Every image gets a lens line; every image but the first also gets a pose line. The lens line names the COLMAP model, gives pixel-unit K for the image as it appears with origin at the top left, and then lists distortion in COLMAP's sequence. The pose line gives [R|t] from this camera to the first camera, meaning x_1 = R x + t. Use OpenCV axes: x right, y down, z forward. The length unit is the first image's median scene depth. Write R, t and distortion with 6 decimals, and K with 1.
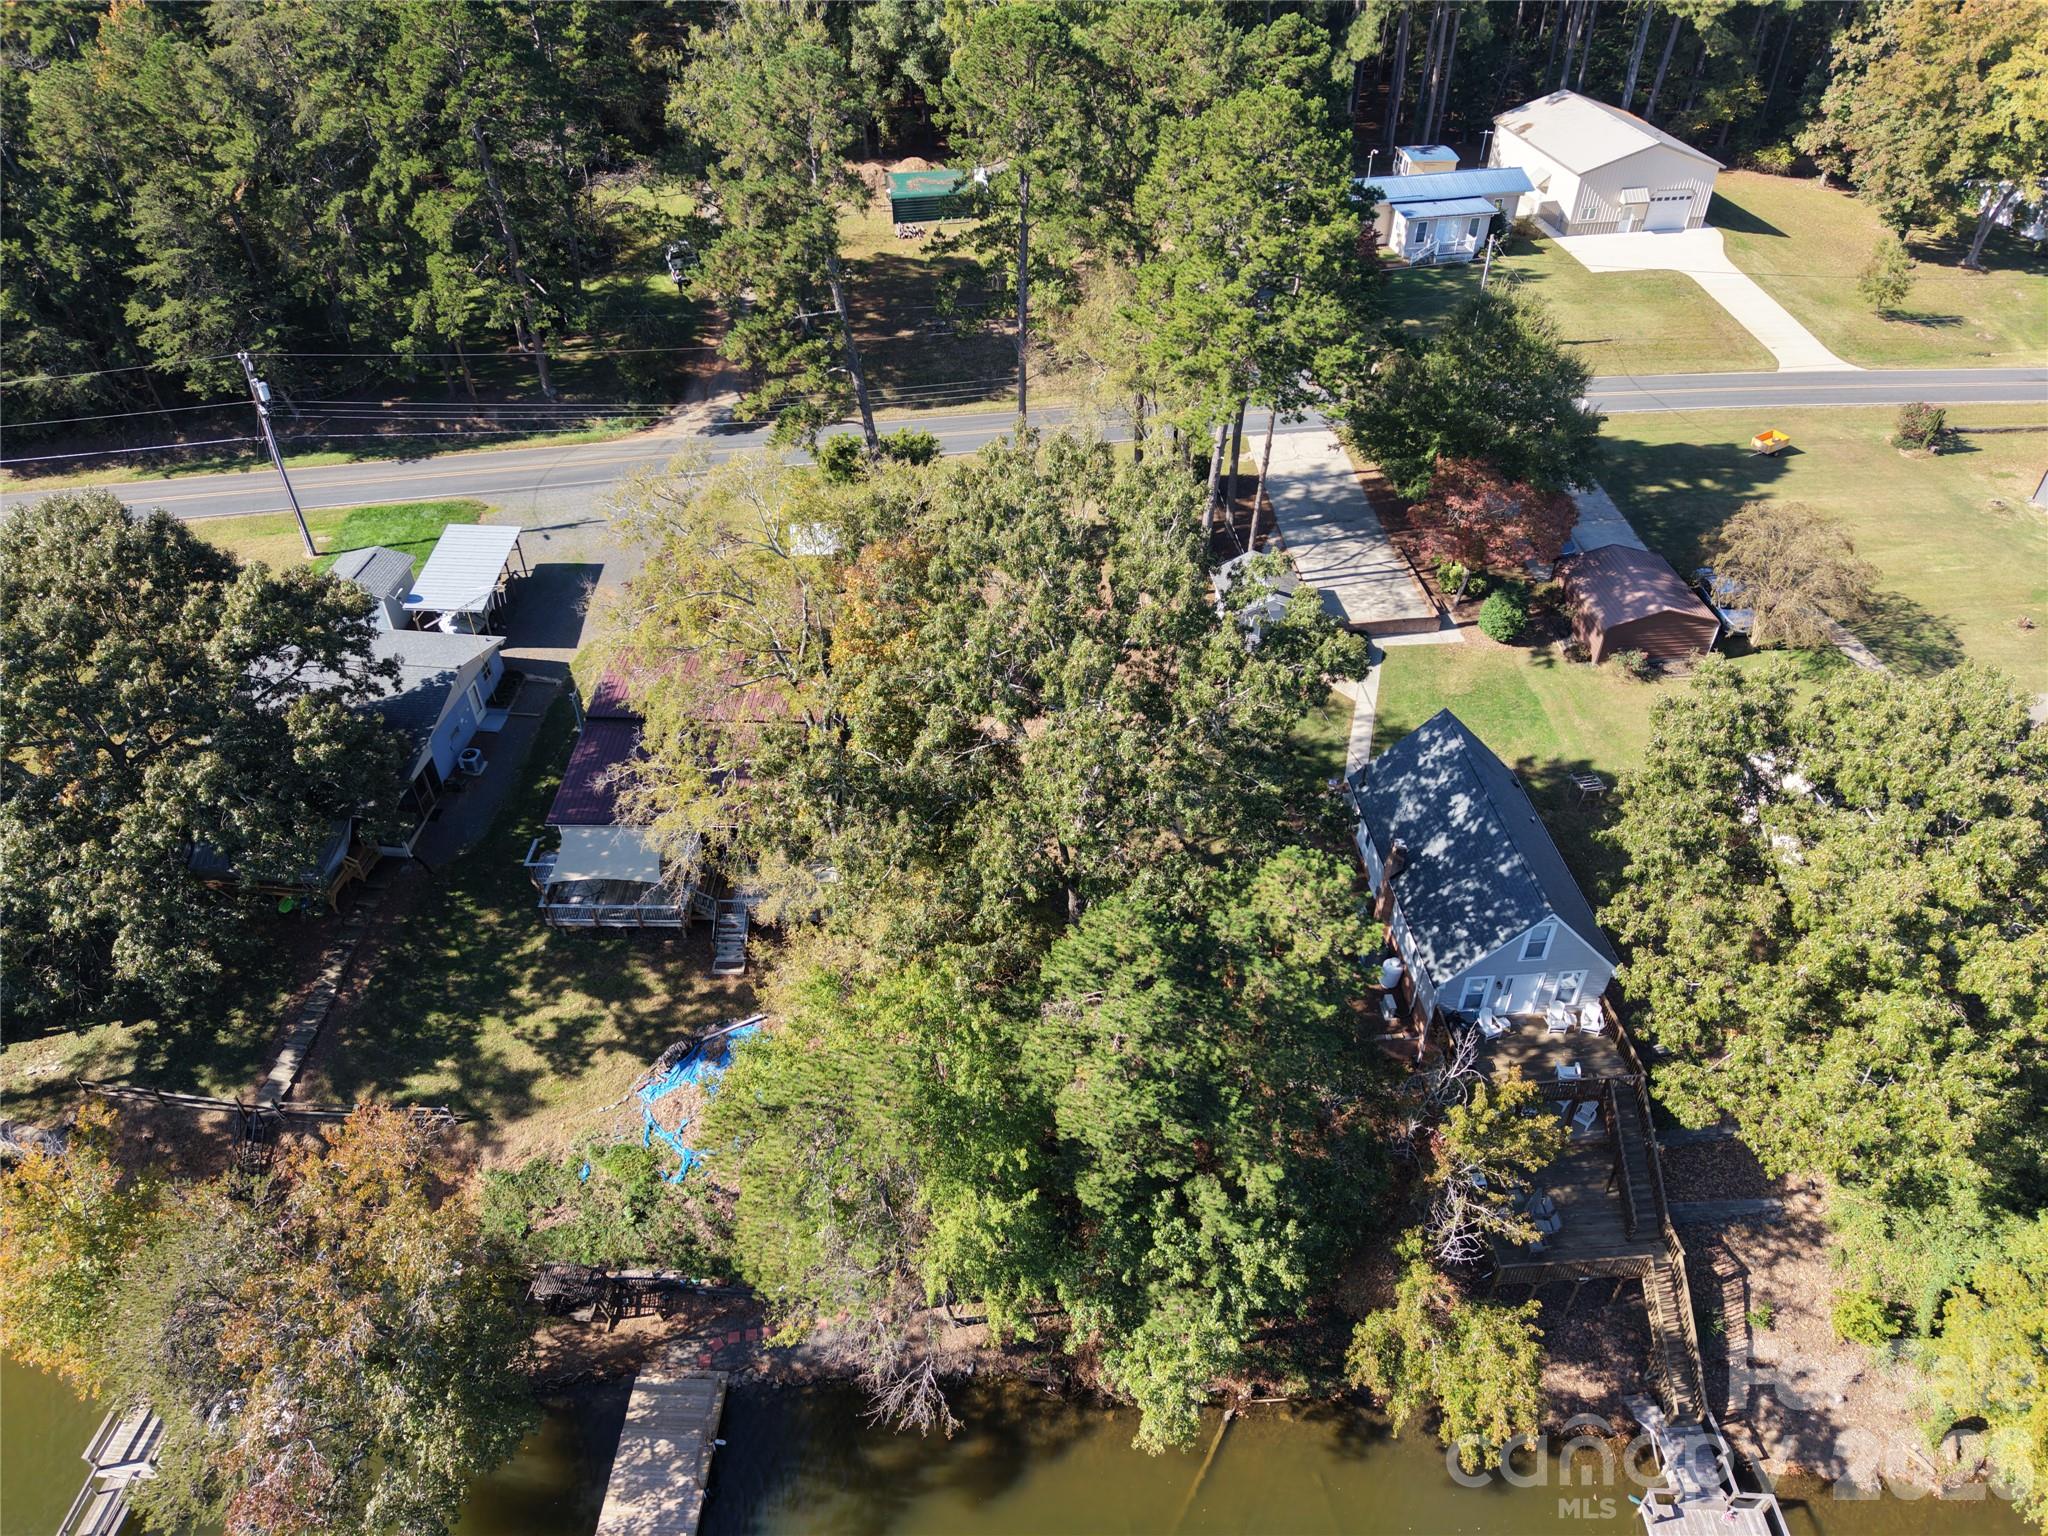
lens RADIAL K [[1413.6, 0, 1024.0], [0, 1413.6, 768.0], [0, 0, 1]] dist [0.003794, -0.000633]
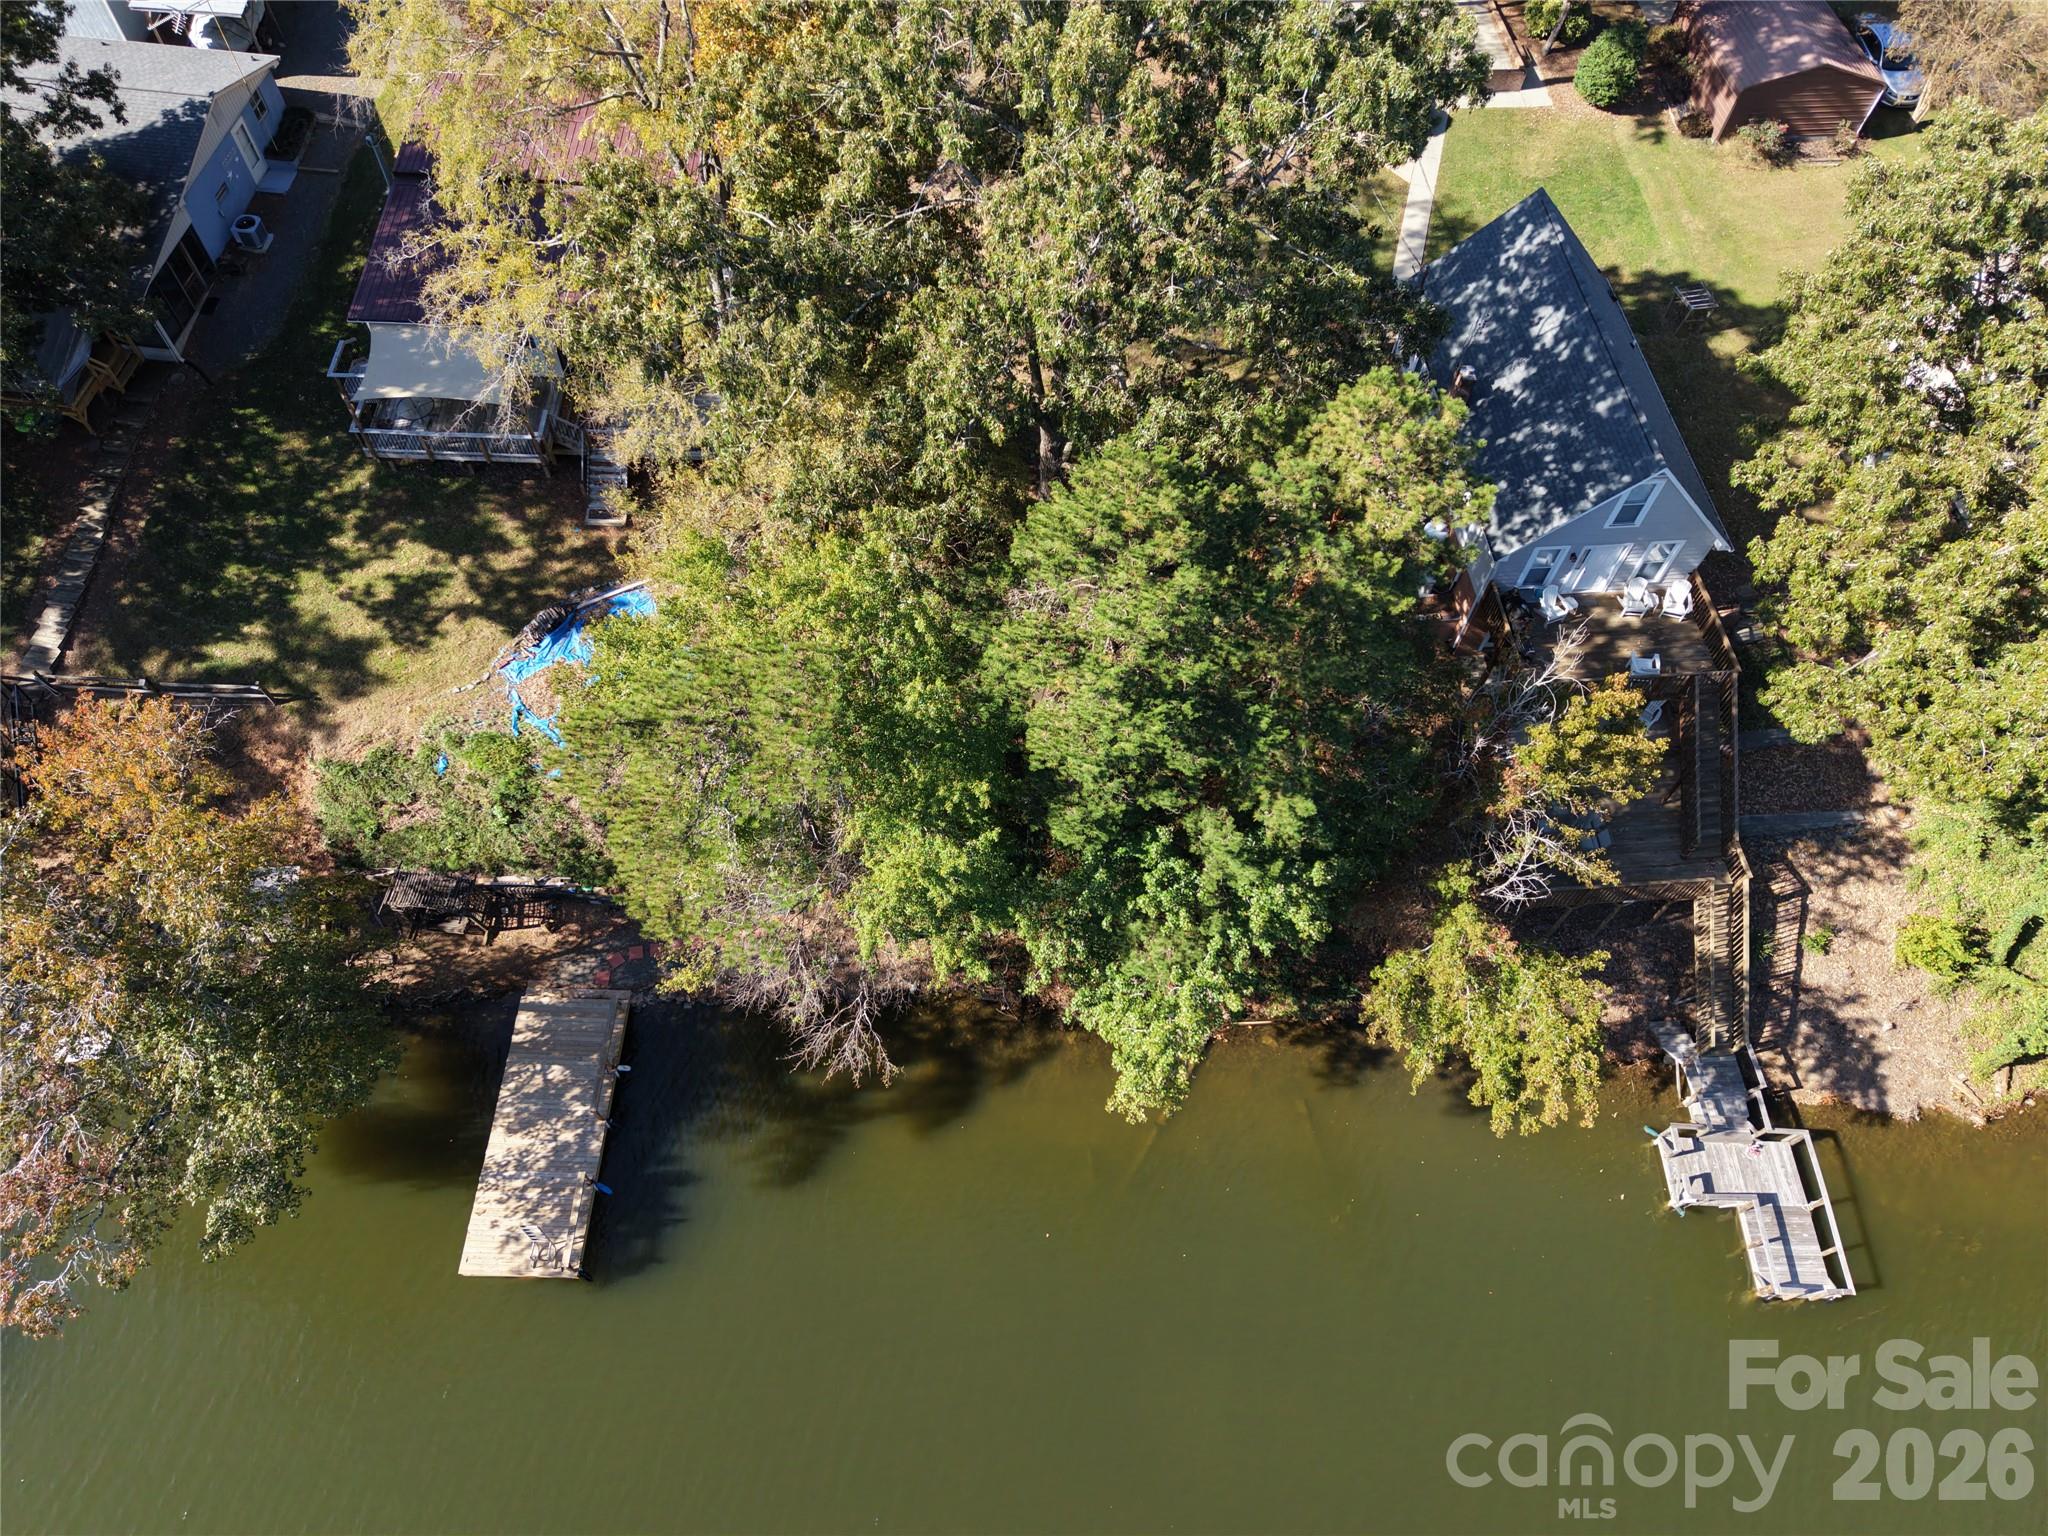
lens RADIAL K [[1403.5, 0, 1024.0], [0, 1403.5, 768.0], [0, 0, 1]] dist [0.053374, -0.070522]
pose [[0.999123, 0.011681, 0.040218, -0.005962], [-0.023961, 0.947050, 0.320191, 0.017830], [-0.034348, -0.320874, 0.946499, 0.219170]]
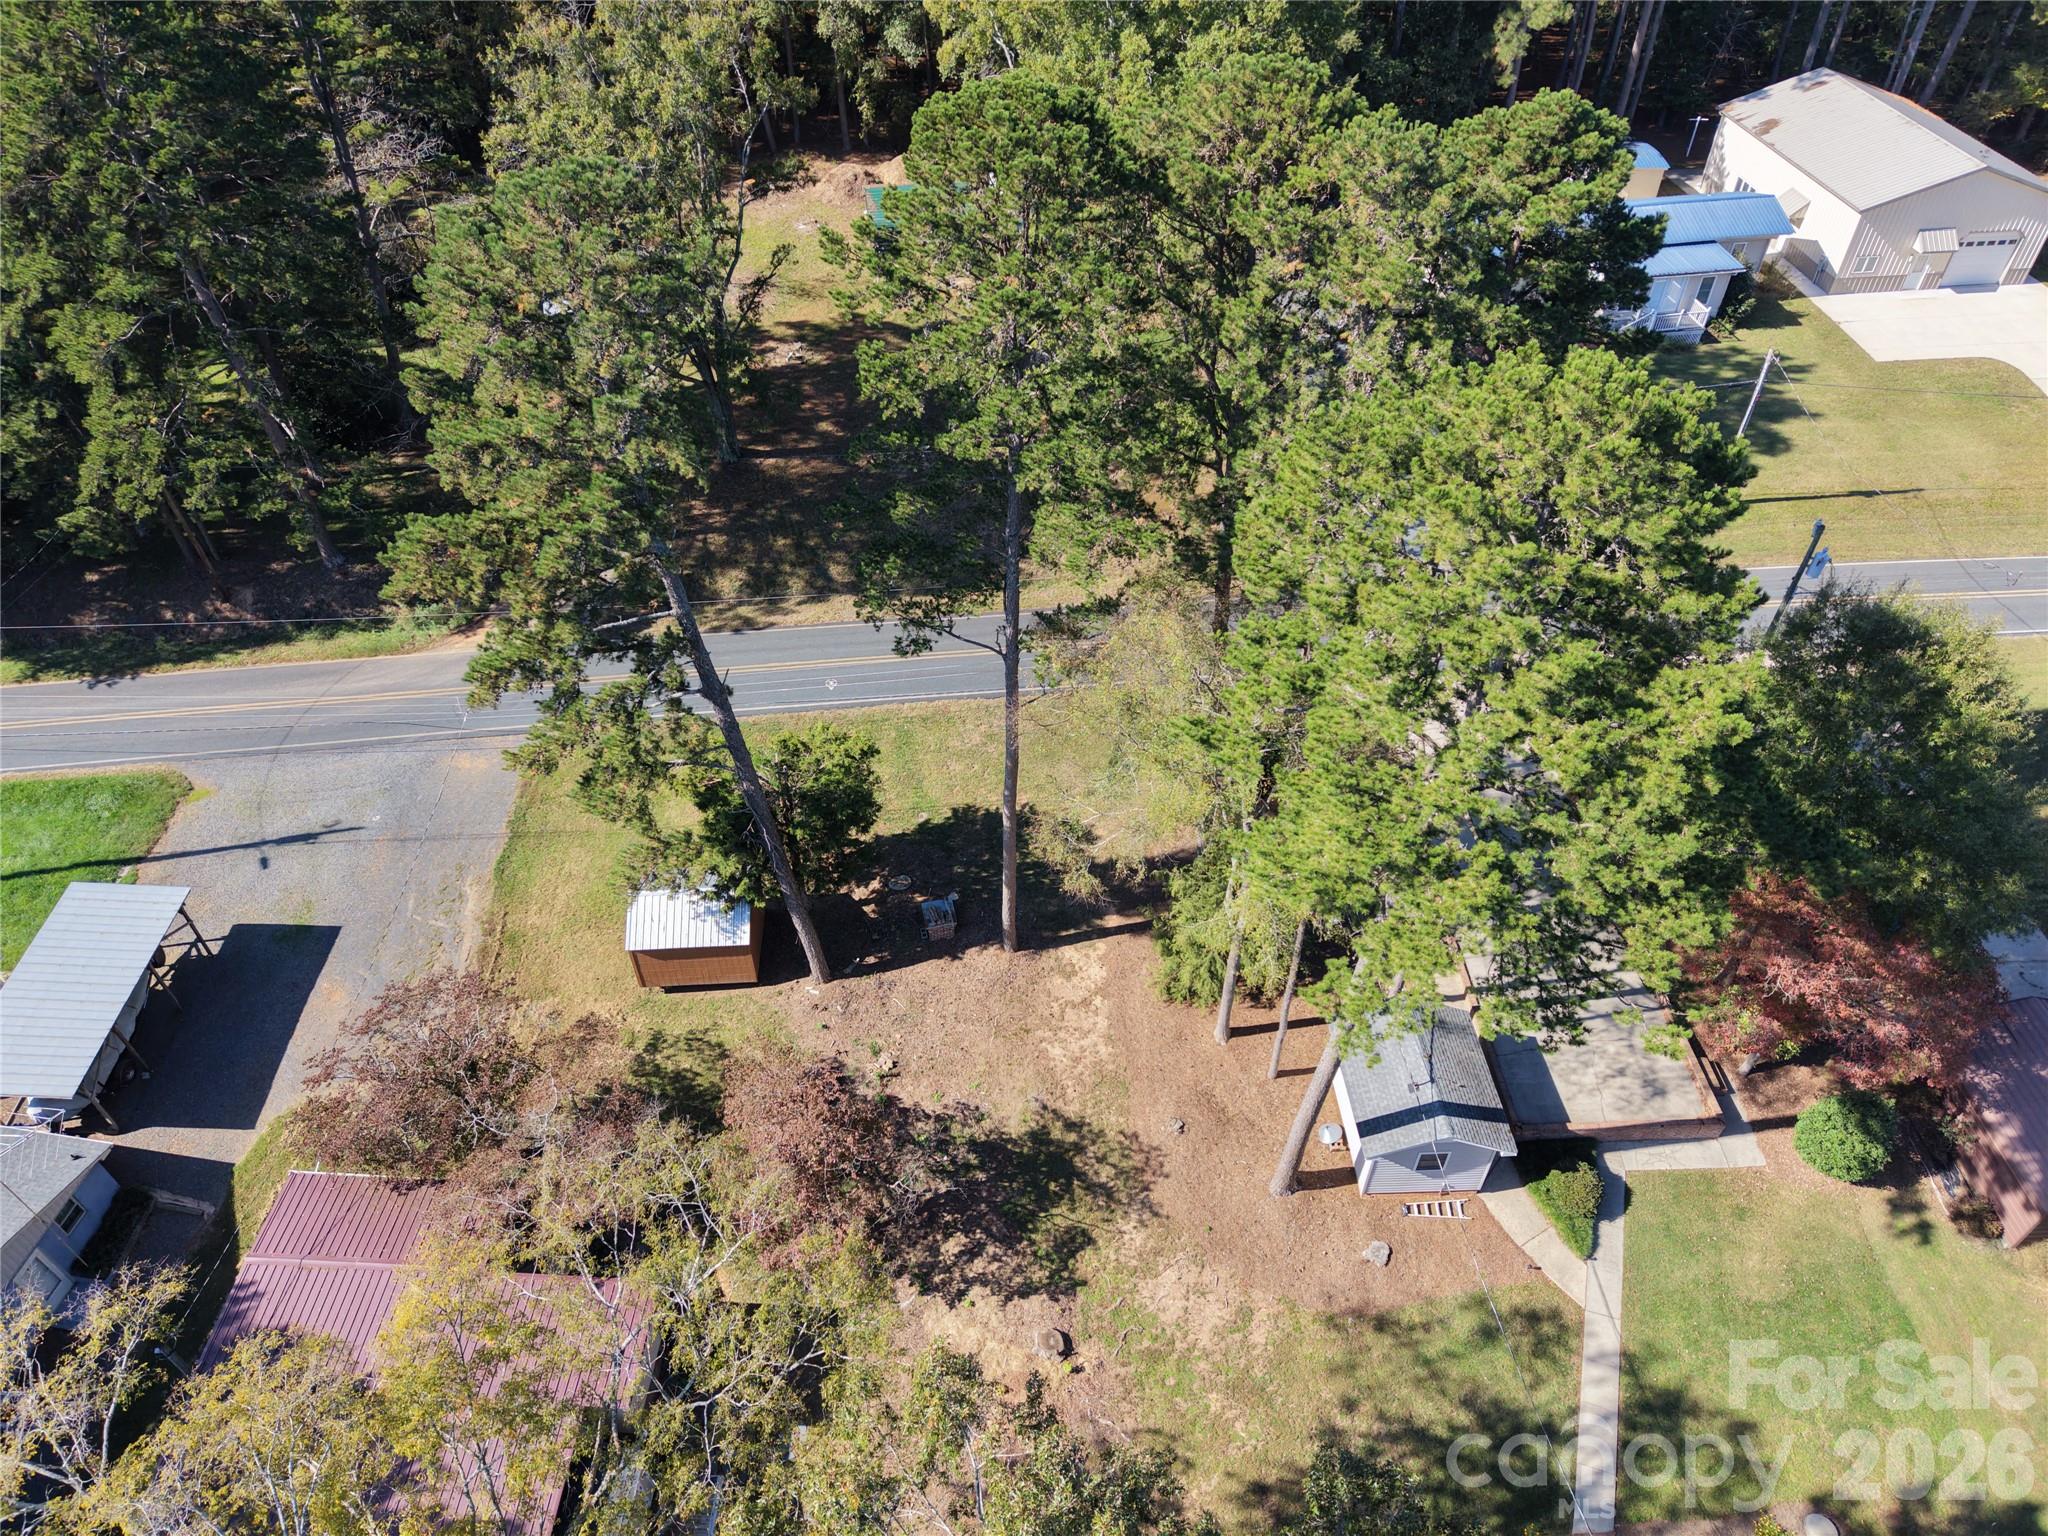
lens RADIAL K [[1428.1, 0, 1015.0], [0, 1428.1, 765.2], [0, 0, 1]] dist [-0.000696, -0.001876]
pose [[0.998966, 0.029465, -0.034624, 0.026892], [-0.027010, 0.997228, 0.069330, -0.391984], [0.036571, -0.068323, 0.996993, 0.573645]]
